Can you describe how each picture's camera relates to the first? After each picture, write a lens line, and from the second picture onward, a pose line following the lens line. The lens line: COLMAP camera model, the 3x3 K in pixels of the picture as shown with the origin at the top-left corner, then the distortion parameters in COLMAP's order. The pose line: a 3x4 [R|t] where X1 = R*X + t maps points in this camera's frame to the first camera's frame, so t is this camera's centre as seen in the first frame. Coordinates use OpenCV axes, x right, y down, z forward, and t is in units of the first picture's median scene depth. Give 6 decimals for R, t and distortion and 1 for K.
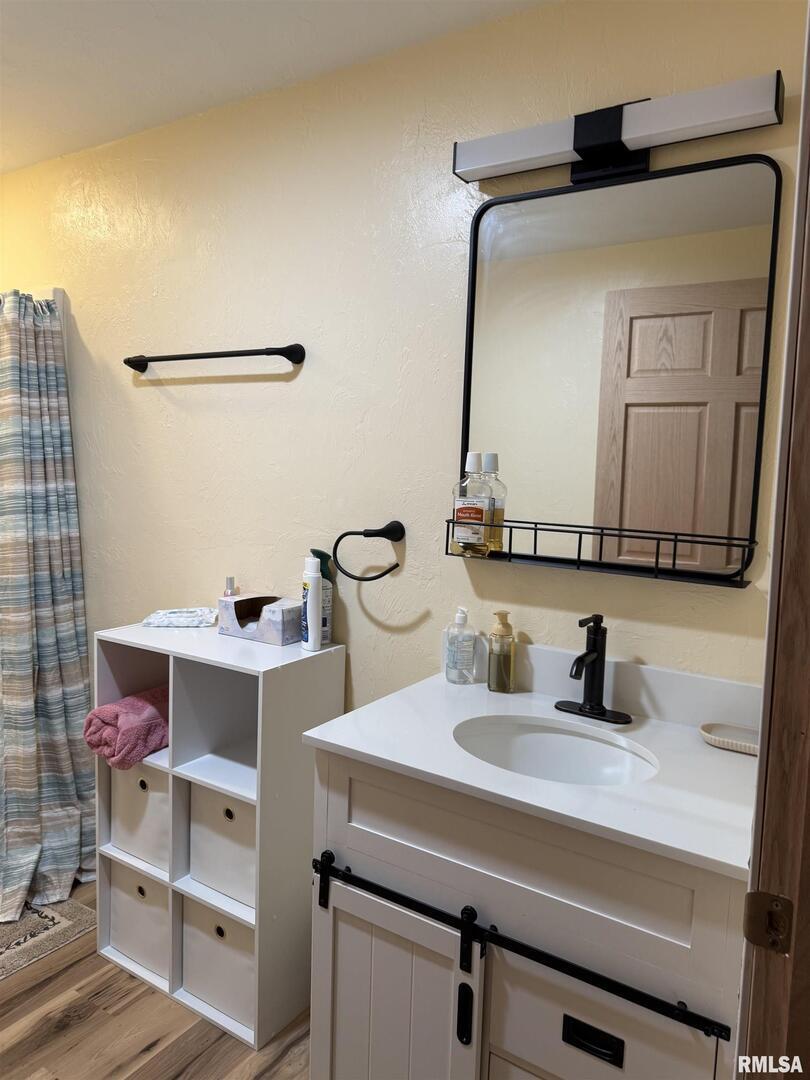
lens RADIAL K [[746.1, 0, 446.3], [0, 746.1, 536.2], [0, 0, 1]] dist [0.039012, -0.068618]
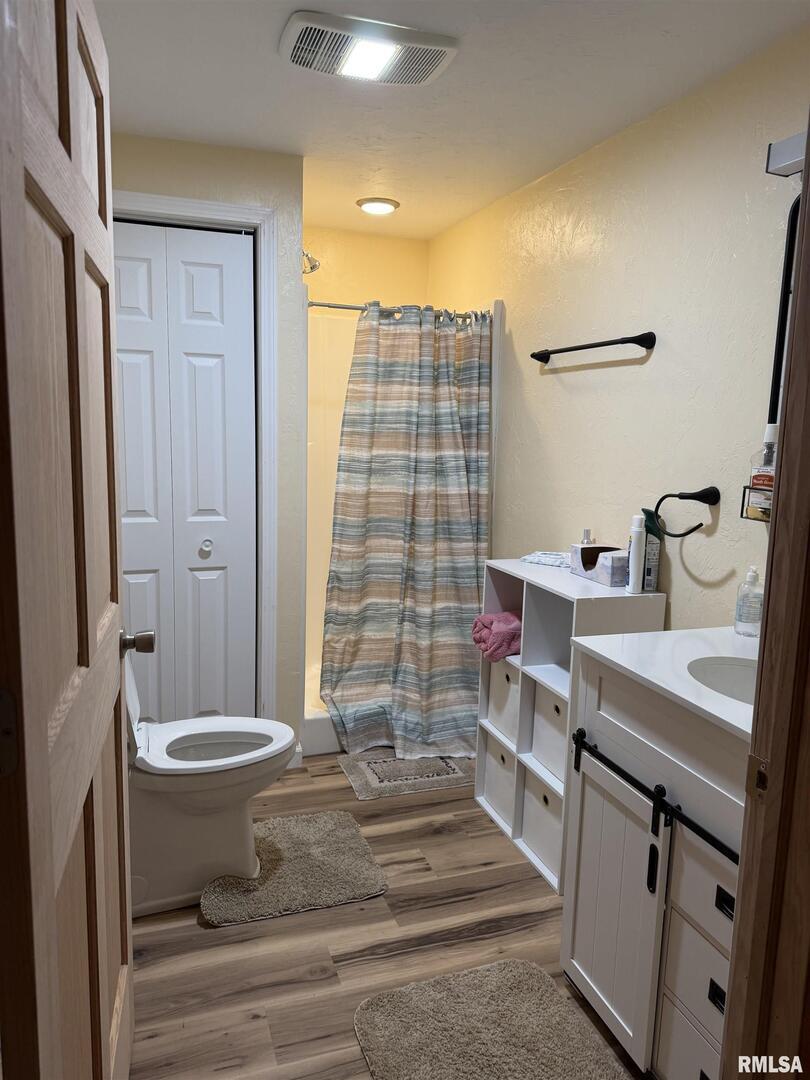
lens RADIAL K [[763.6, 0, 405.0], [0, 763.6, 540.0], [0, 0, 1]] dist [0.105784, -0.303479]
pose [[0.770395, 0.085178, -0.631852, 0.306563], [-0.064880, 0.996365, 0.055211, 0.024630], [0.634257, -0.001540, 0.773121, -0.174312]]
